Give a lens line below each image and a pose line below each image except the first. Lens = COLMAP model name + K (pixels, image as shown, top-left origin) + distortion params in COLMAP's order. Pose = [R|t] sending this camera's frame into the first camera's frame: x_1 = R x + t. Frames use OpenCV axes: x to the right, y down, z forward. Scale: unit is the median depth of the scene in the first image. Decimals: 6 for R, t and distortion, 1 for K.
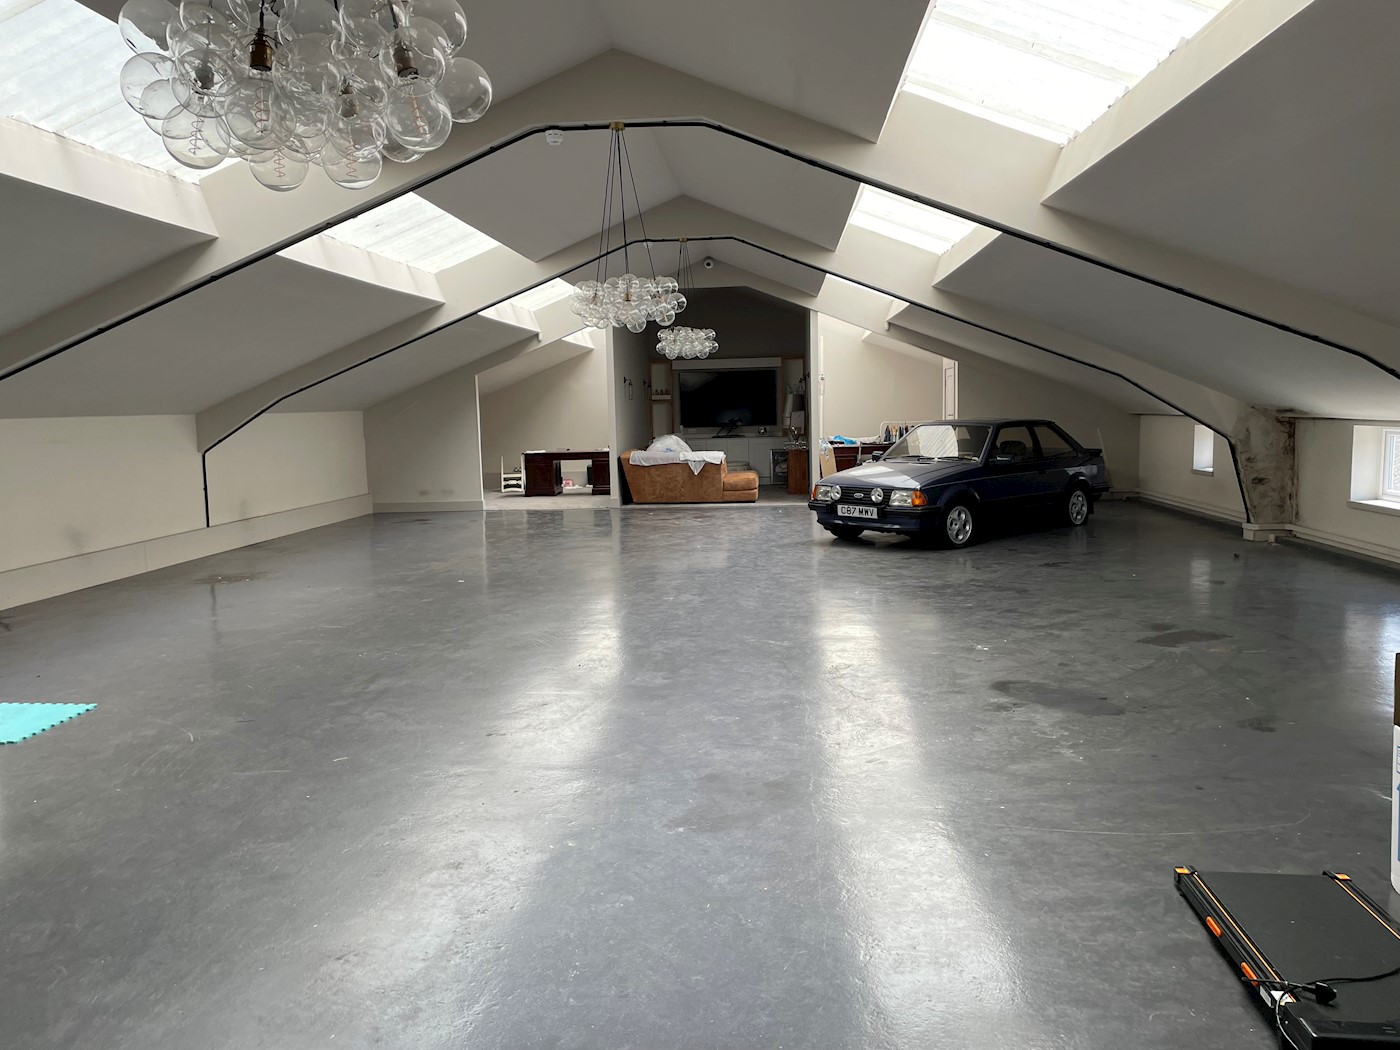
lens RADIAL K [[1064.5, 0, 700.0], [0, 1064.5, 525.1], [0, 0, 1]] dist [0.062801, -0.077868]
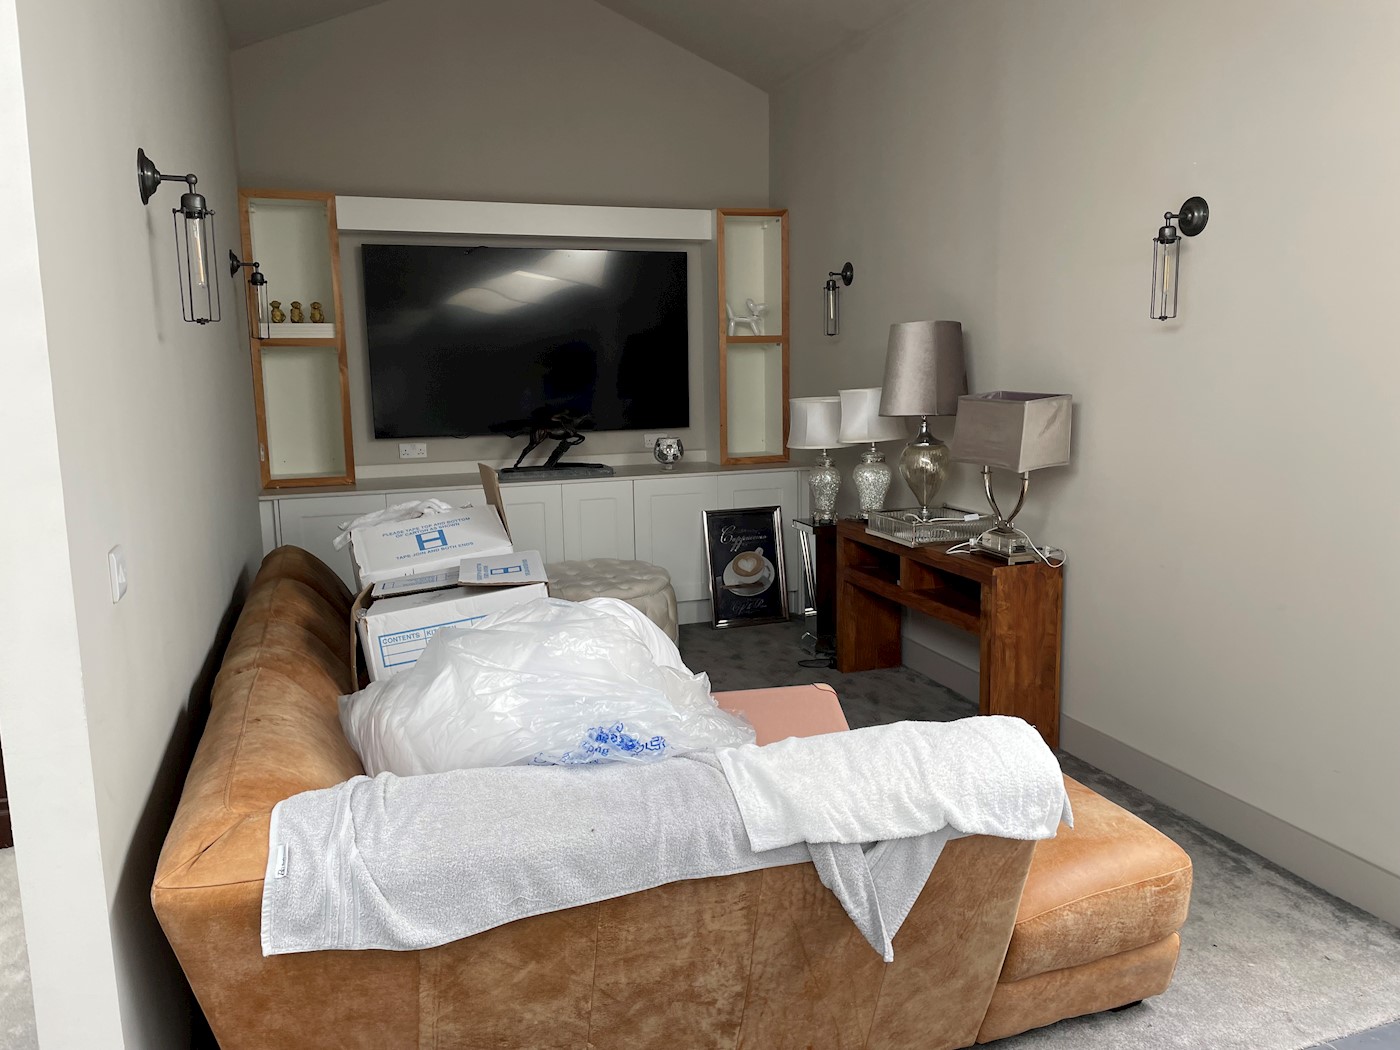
lens RADIAL K [[1064.5, 0, 701.6], [0, 1064.5, 521.0], [0, 0, 1]] dist [0.062801, -0.077868]
pose [[0.915603, -0.061112, 0.397411, -0.053746], [0.046164, 0.997824, 0.047083, -0.082157], [-0.399424, -0.024763, 0.916432, 0.726538]]
